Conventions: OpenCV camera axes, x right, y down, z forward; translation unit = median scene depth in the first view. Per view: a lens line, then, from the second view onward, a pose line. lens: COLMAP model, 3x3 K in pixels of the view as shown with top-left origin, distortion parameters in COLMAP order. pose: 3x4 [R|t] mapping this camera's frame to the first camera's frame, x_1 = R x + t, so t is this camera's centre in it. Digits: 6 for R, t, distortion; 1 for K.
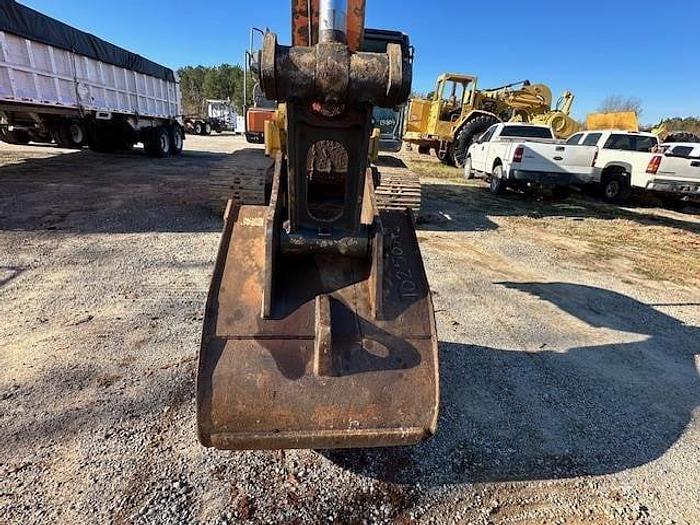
lens RADIAL K [[343.2, 0, 346.9], [0, 343.2, 258.8], [0, 0, 1]] dist [-0.002530, 0.000282]
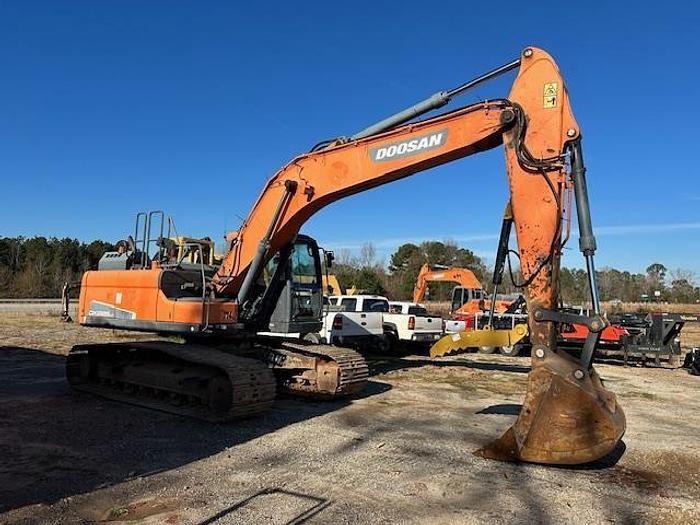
lens RADIAL K [[439.1, 0, 381.9], [0, 439.1, 263.6], [0, 0, 1]] dist [0.010746, -0.010572]
pose [[0.656543, 0.034799, 0.753485, -0.502430], [0.268859, 0.922527, -0.276874, -0.043010], [-0.704745, 0.384361, 0.596323, -0.041369]]
